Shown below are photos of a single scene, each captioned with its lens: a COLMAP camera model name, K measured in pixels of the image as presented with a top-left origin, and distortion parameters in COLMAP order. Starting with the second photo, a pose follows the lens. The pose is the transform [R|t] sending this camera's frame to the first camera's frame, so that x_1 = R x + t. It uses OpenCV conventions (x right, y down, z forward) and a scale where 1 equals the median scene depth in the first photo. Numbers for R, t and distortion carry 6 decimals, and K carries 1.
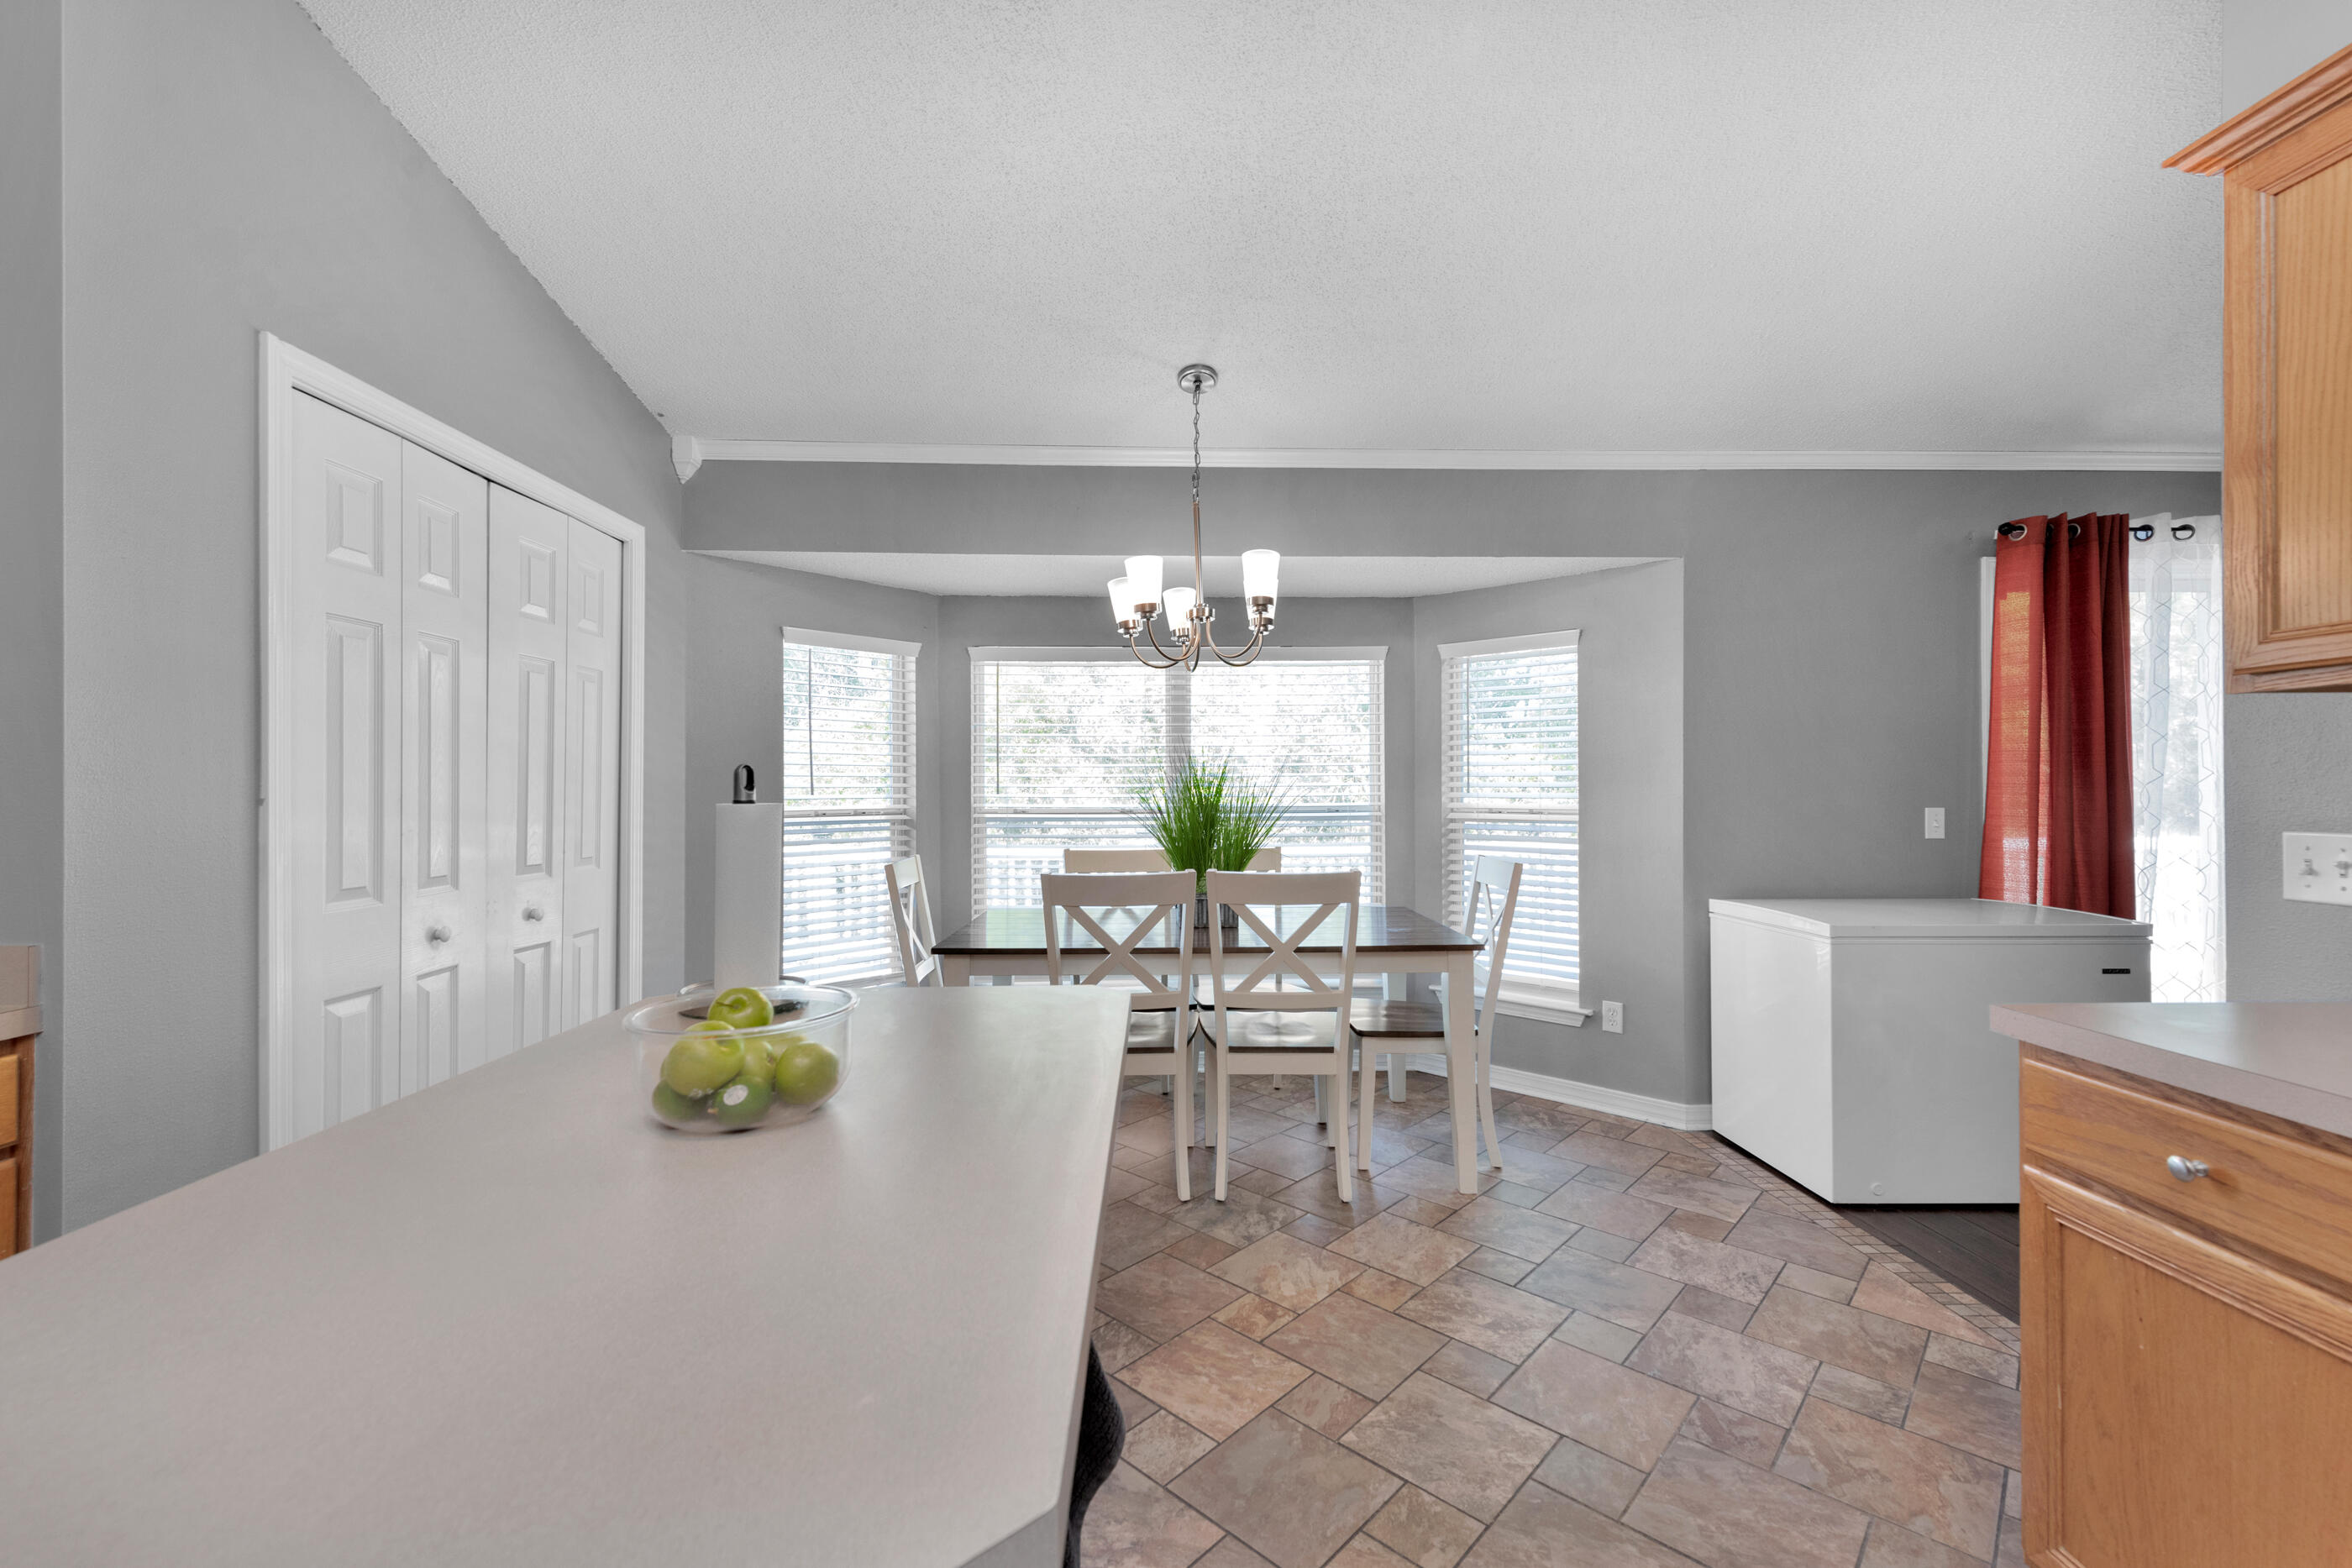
lens RADIAL K [[965.2, 0, 1176.0], [0, 965.2, 784.0], [0, 0, 1]] dist [0.002953, 0.000232]
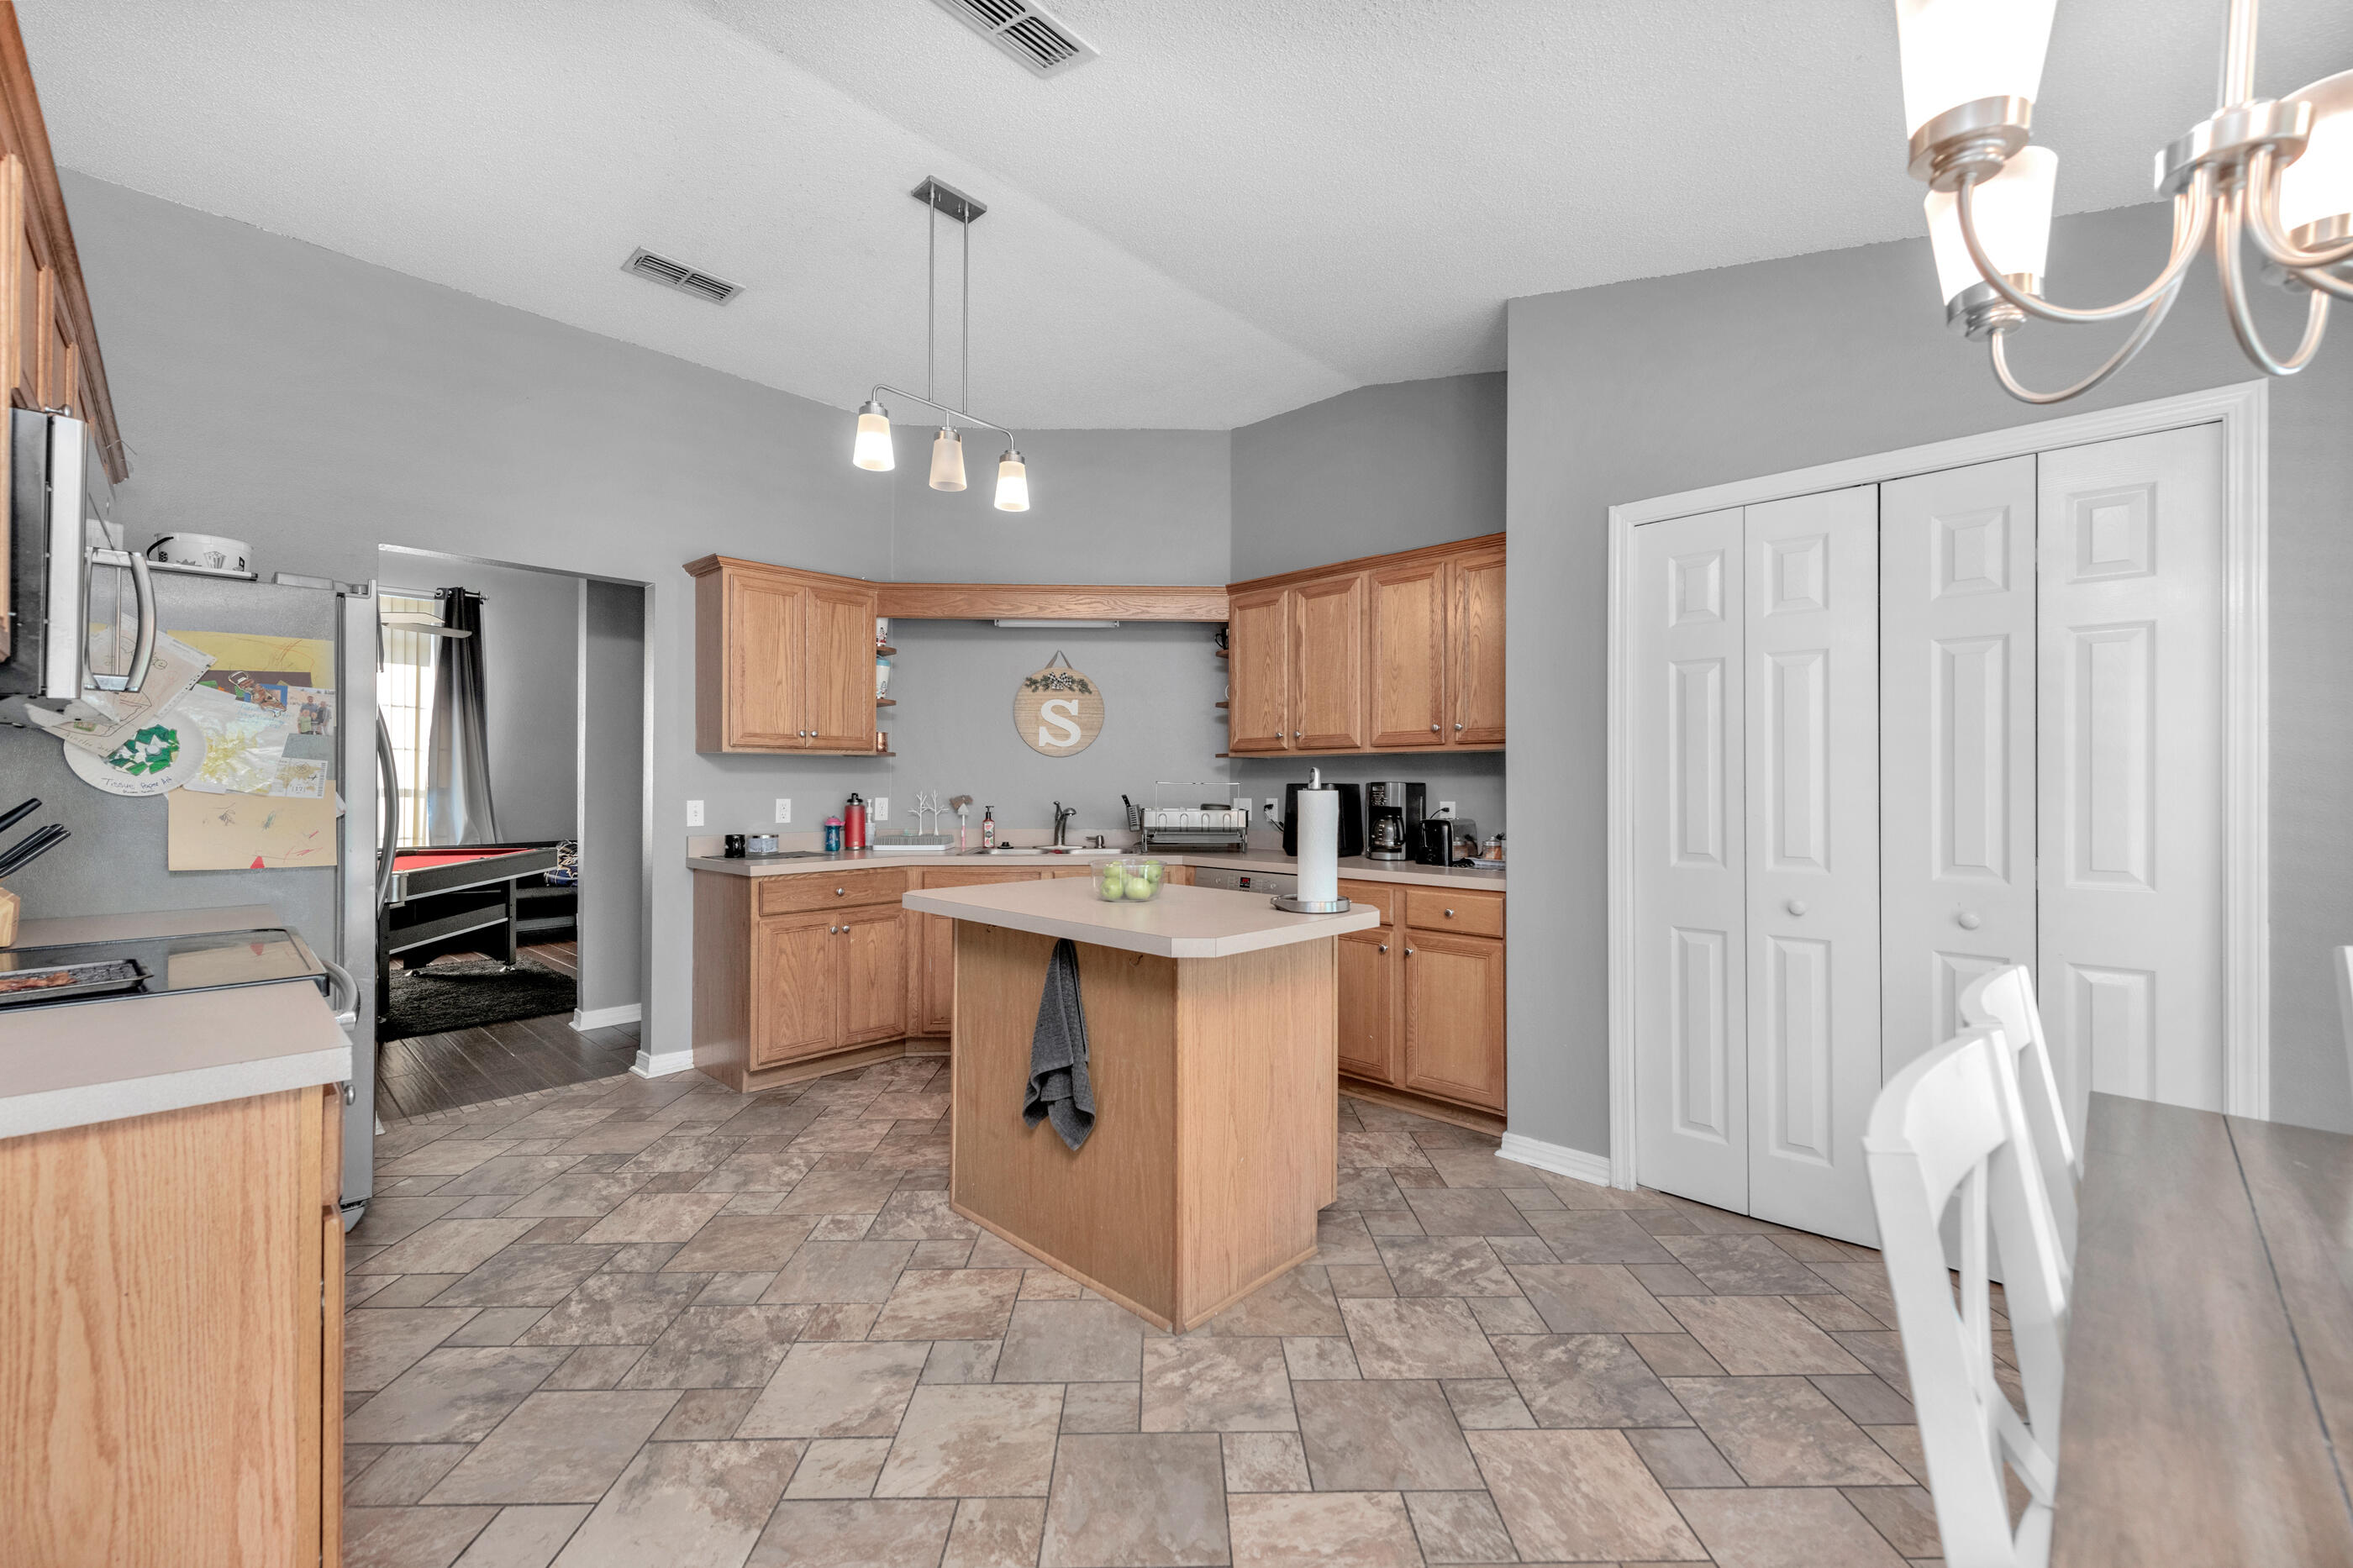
lens RADIAL K [[902.9, 0, 1156.8], [0, 902.9, 783.3], [0, 0, 1]] dist [0.009278, -0.000143]
pose [[-0.714391, -0.001074, -0.699746, 0.423897], [0.001537, 0.999994, -0.003104, 0.006050], [0.699745, -0.003293, -0.714385, 0.956132]]
